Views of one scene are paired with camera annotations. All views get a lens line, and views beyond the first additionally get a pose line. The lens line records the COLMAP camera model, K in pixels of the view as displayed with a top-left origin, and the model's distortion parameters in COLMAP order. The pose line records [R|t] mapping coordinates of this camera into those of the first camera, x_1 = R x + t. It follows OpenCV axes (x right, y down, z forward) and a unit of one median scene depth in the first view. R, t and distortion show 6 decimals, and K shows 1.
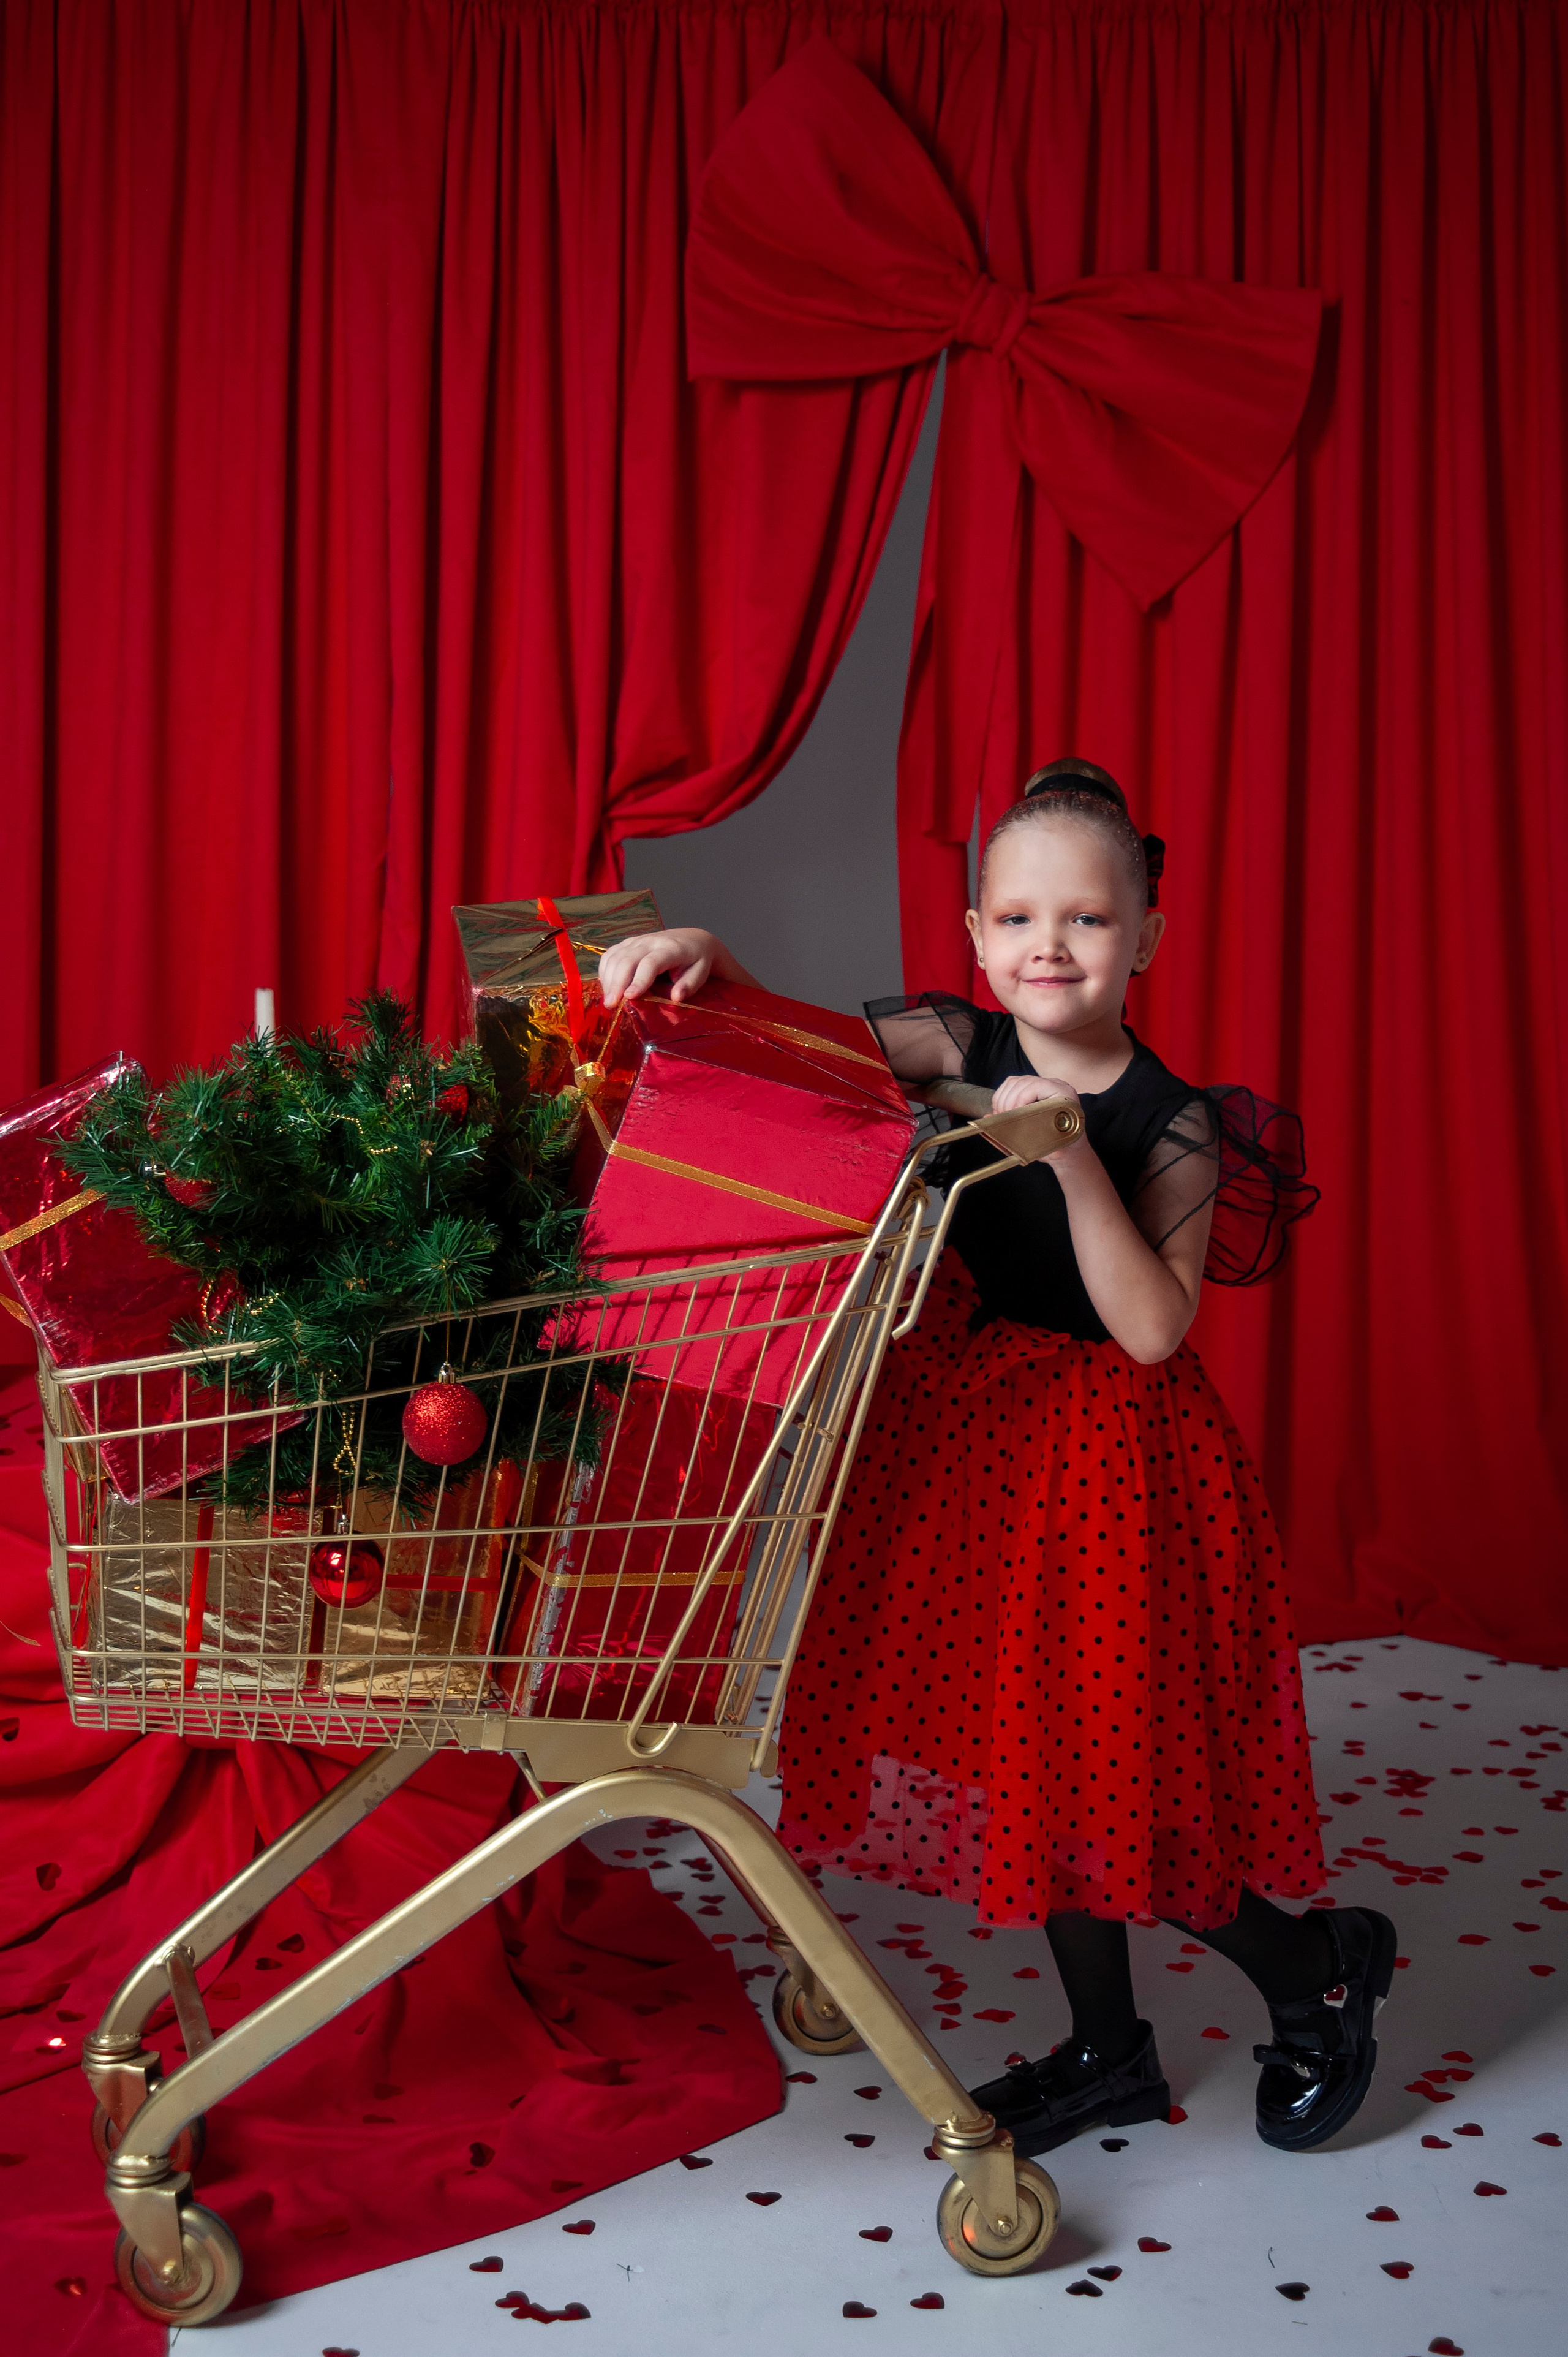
lens RADIAL K [[2948.7, 0, 825.4], [0, 2948.7, 1130.4], [0, 0, 1]] dist [-0.095701, 0.010590]
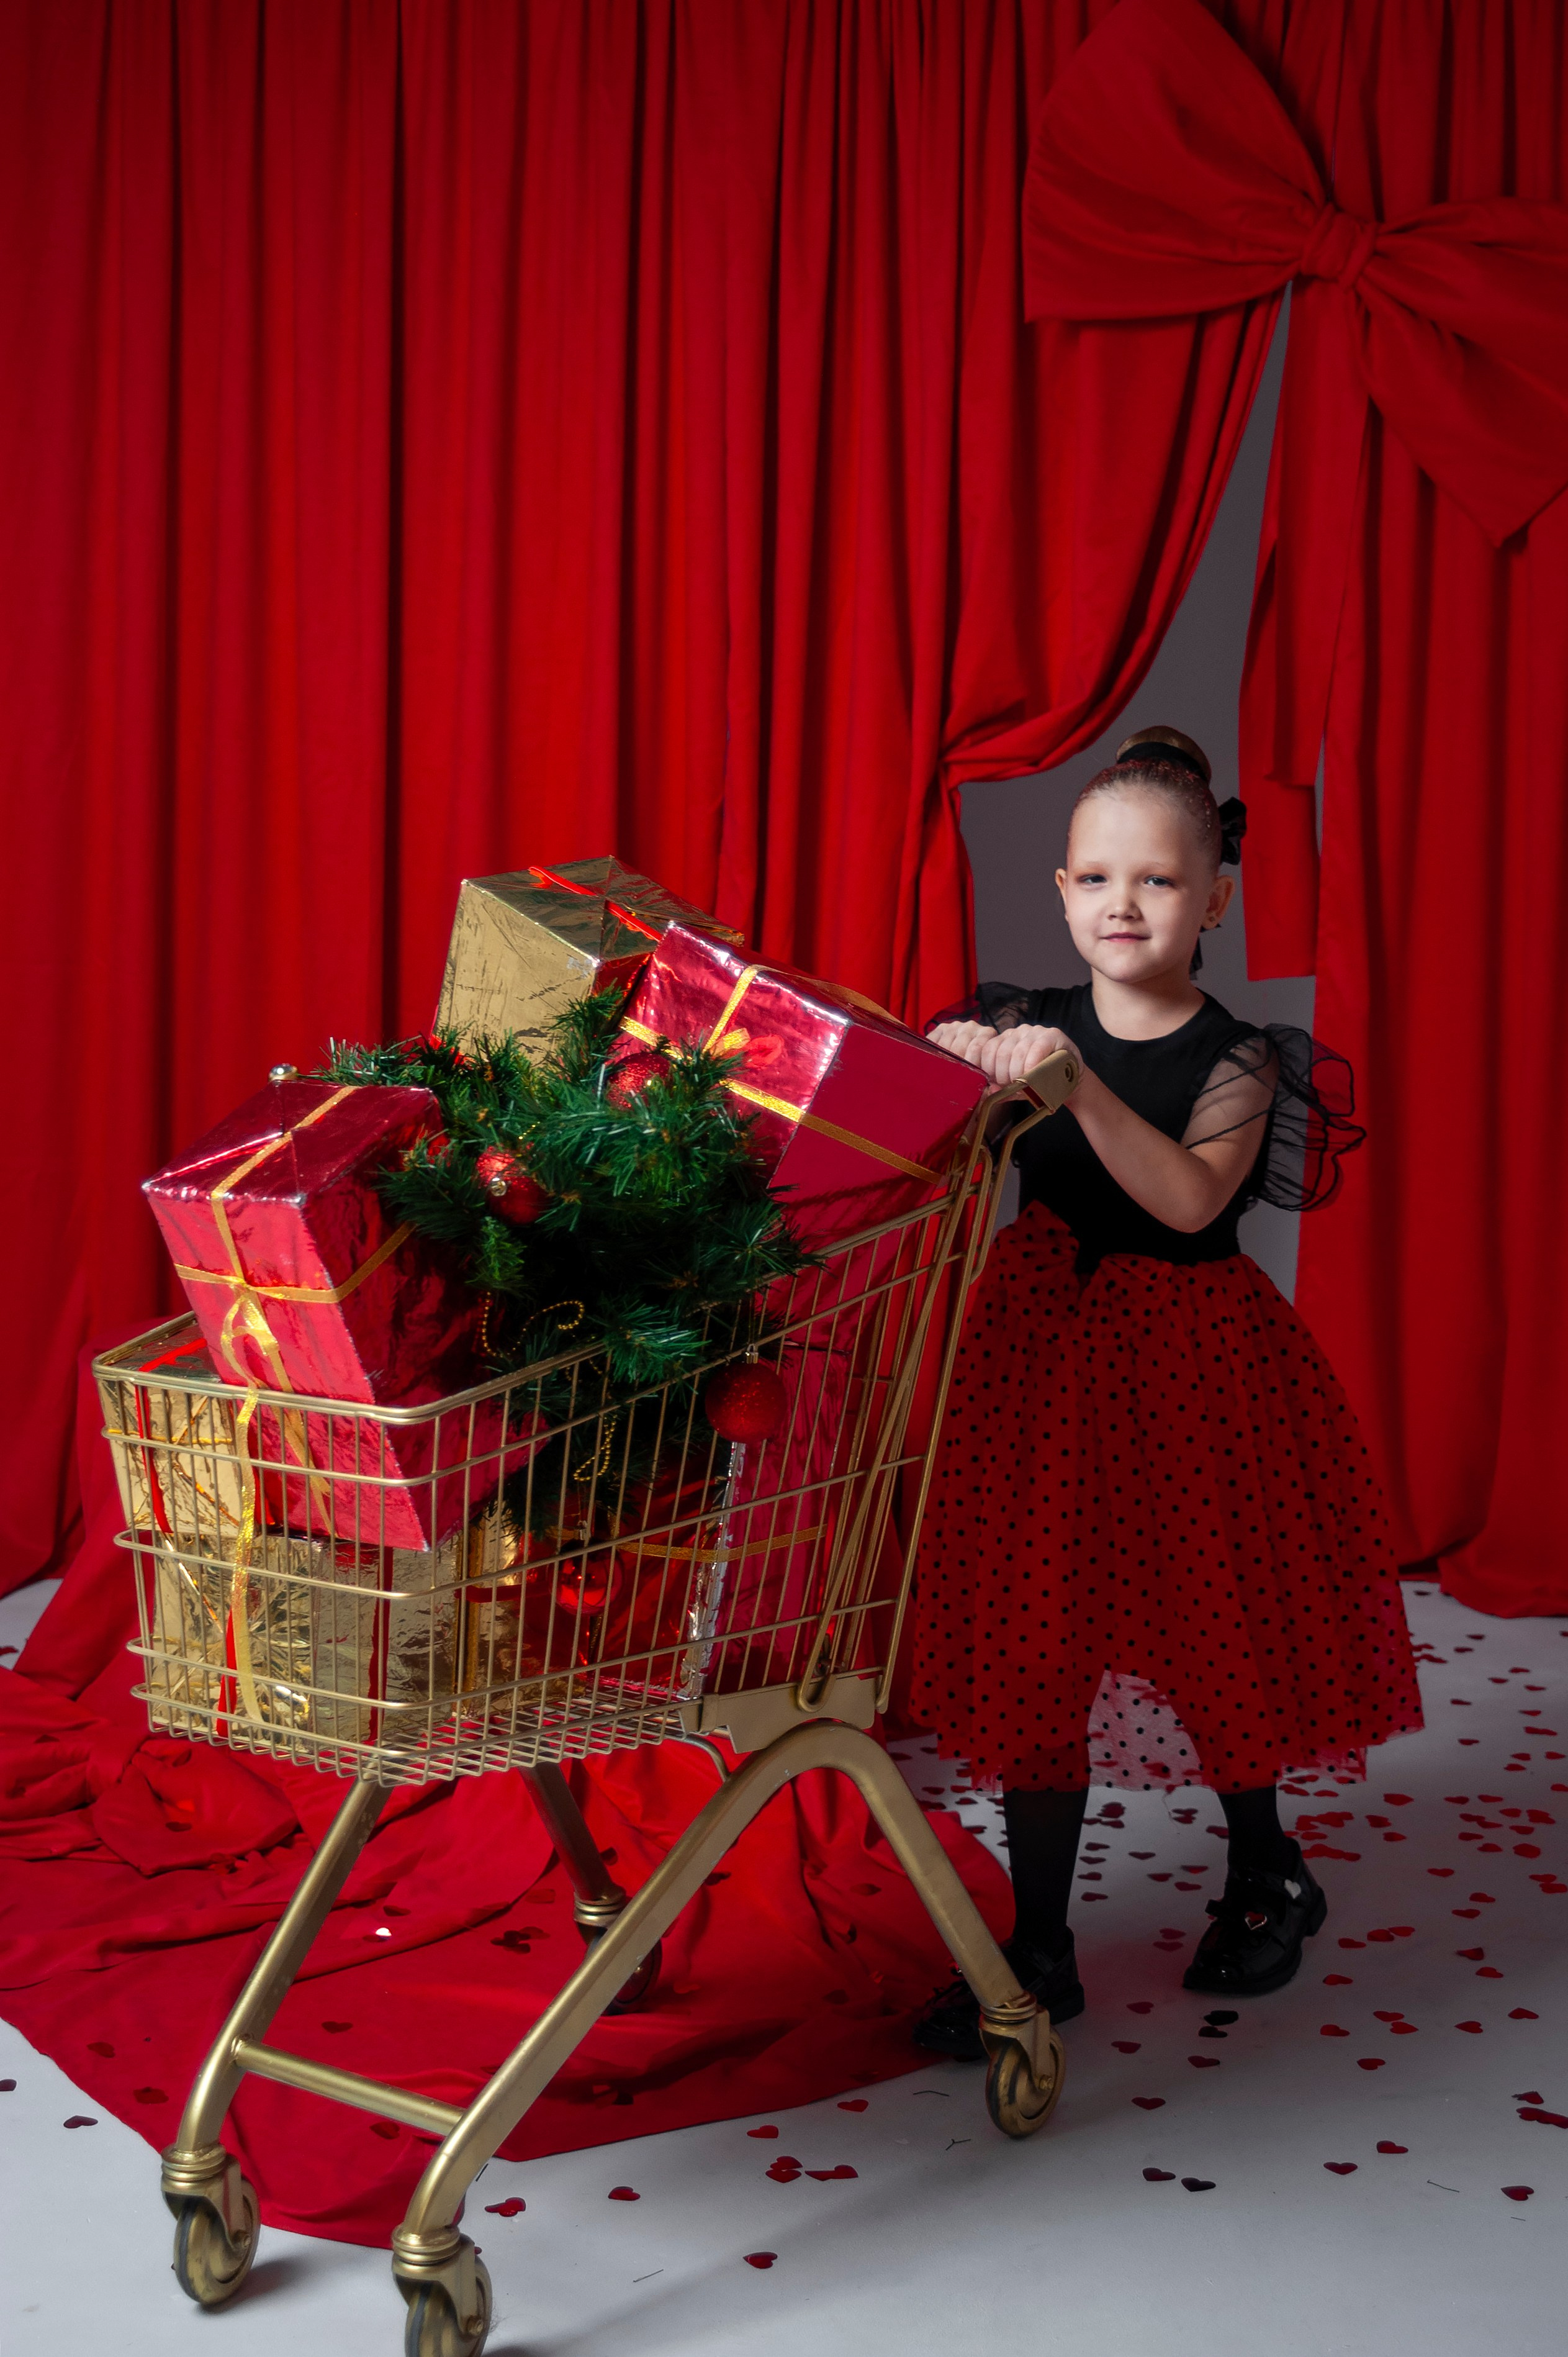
lens RADIAL K [[3421.0, 0, 817.9], [0, 3421.0, 1058.6], [0, 0, 1]] dist [-0.053586, -0.073698]
pose [[0.990583, 0.008738, -0.136638, 0.043487], [-0.008498, 0.999961, 0.002341, -0.008715], [0.136653, -0.001158, 0.990618, -0.153486]]
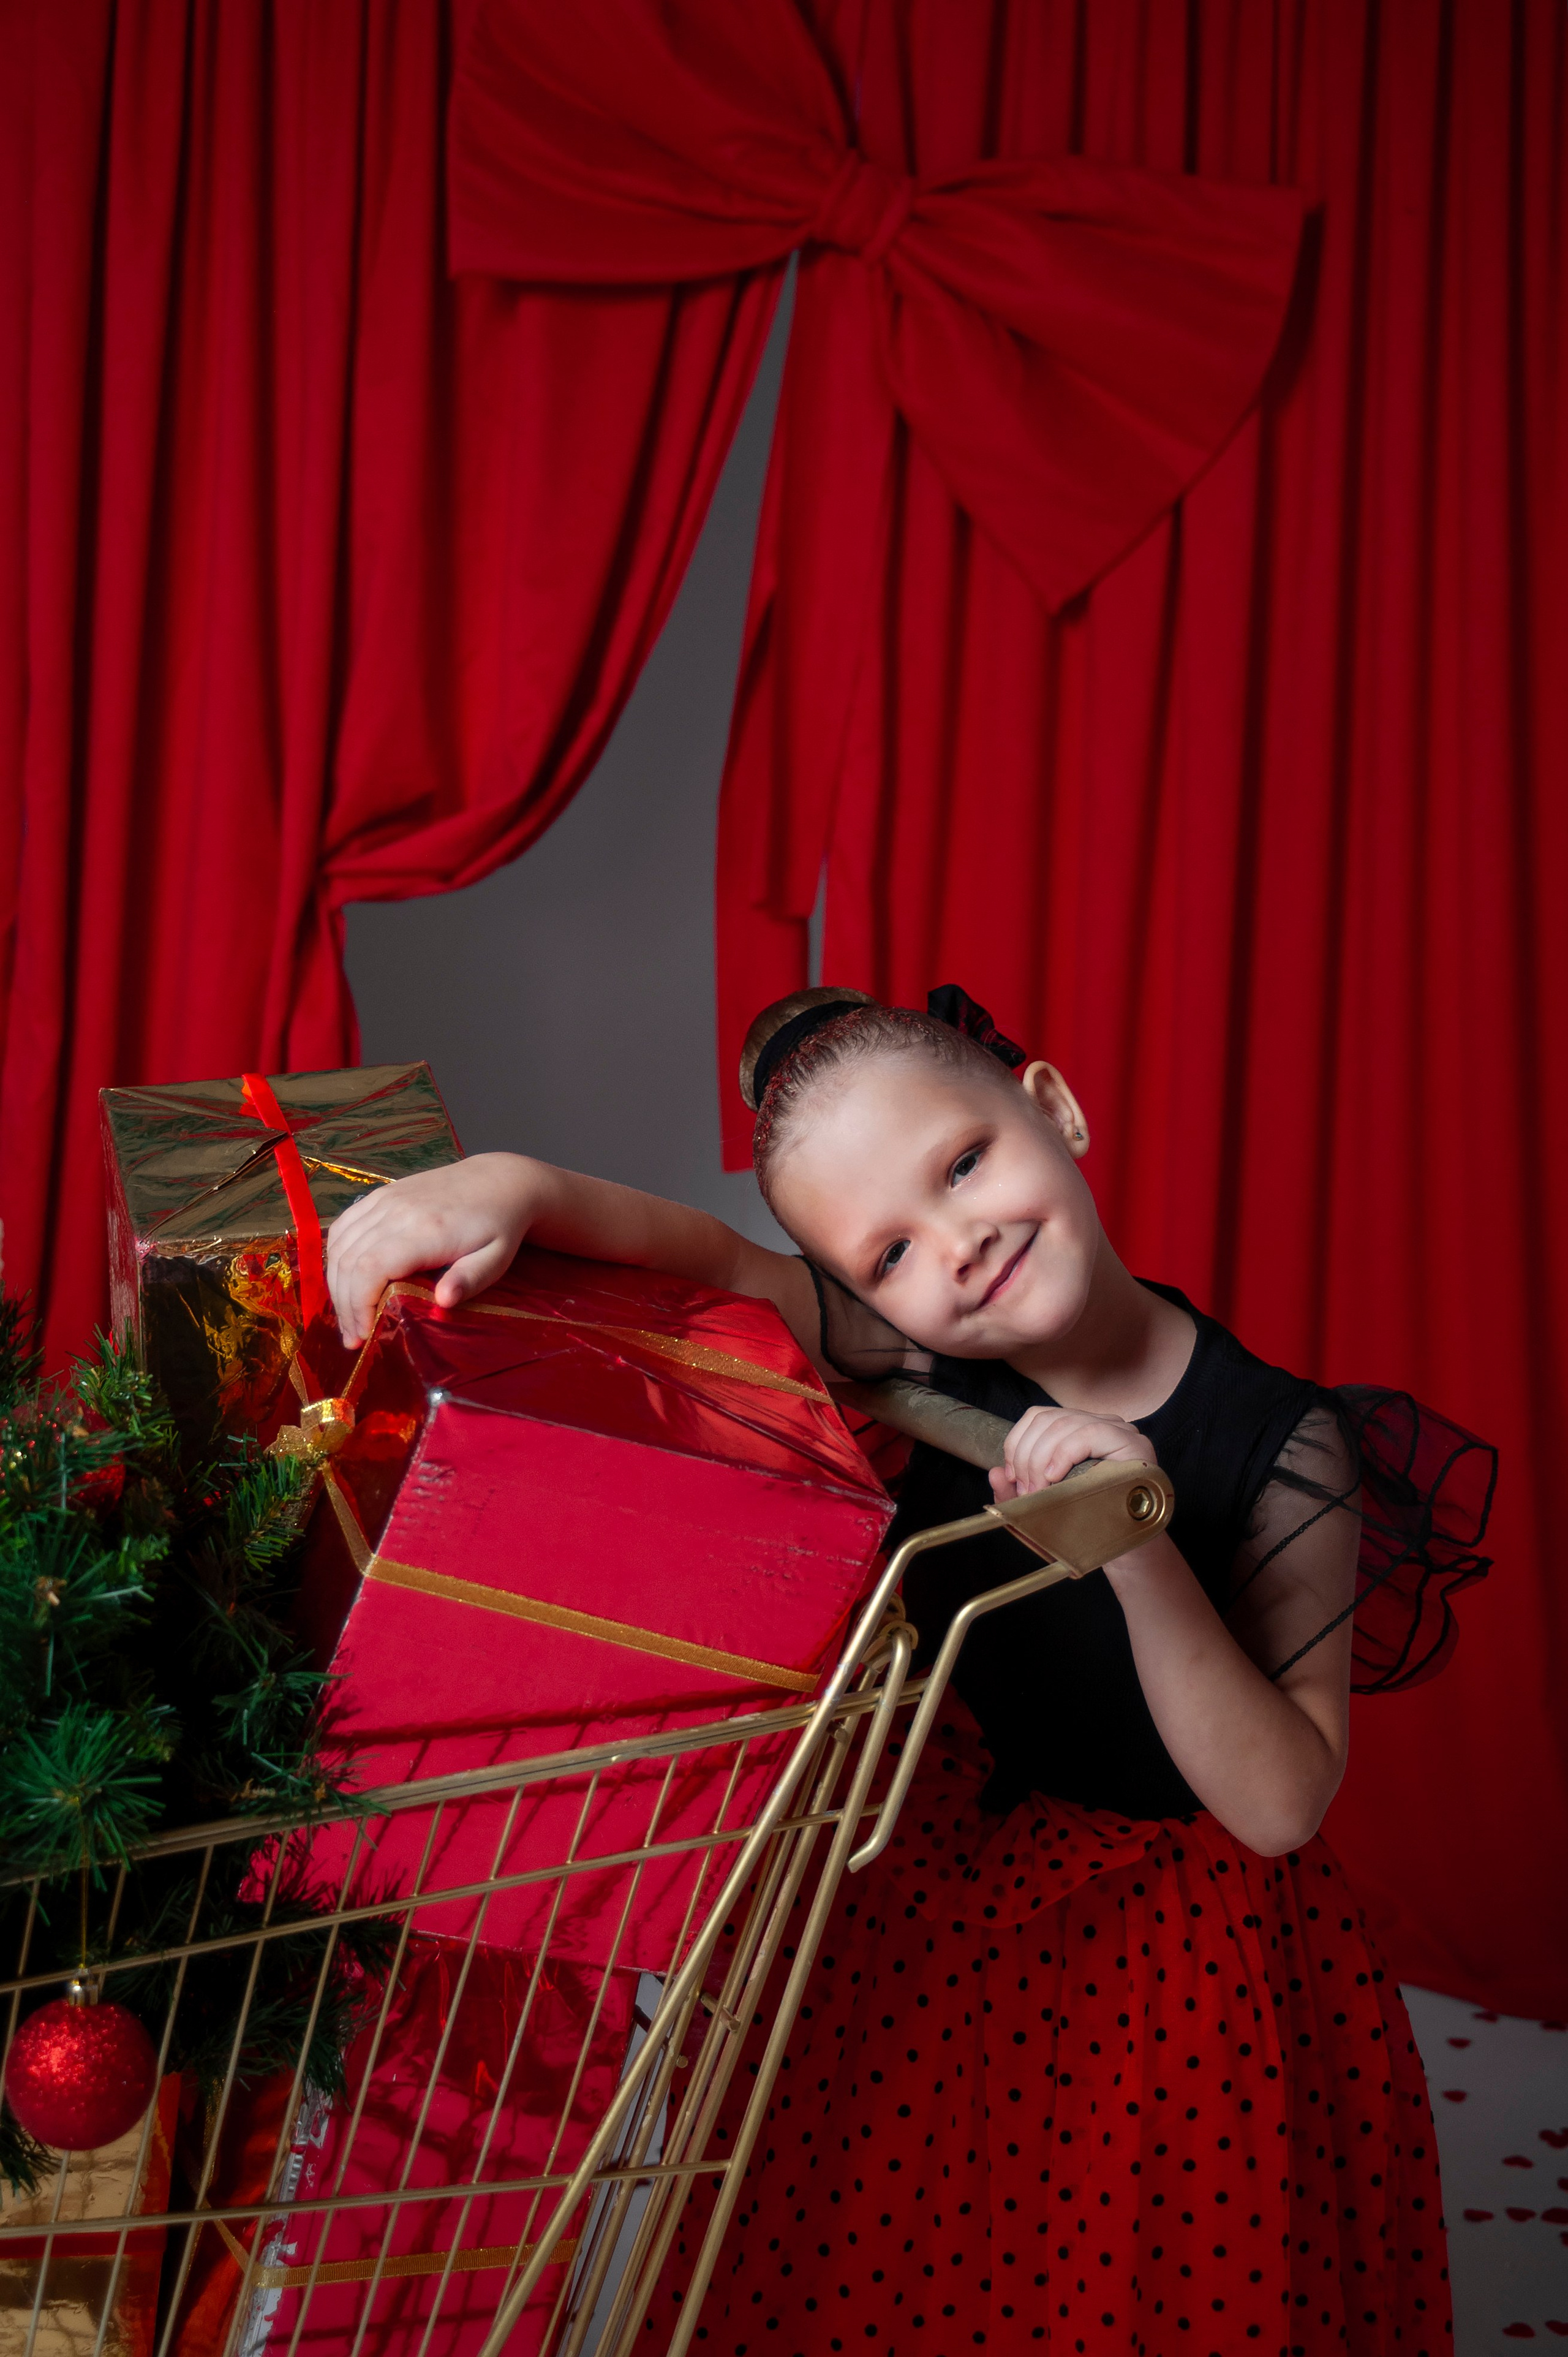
lens RADIAL K [[3146.4, 0, 744.4], [0, 3146.4, 1149.3], [0, 0, 1]] dist [-0.090845, 0.063077]
pose [[0.996986, 0.019633, 0.075061, -0.027719], [-0.019922, 0.999797, 0.003097, -0.043473], [-0.074985, -0.004583, 0.997174, 0.220731]]
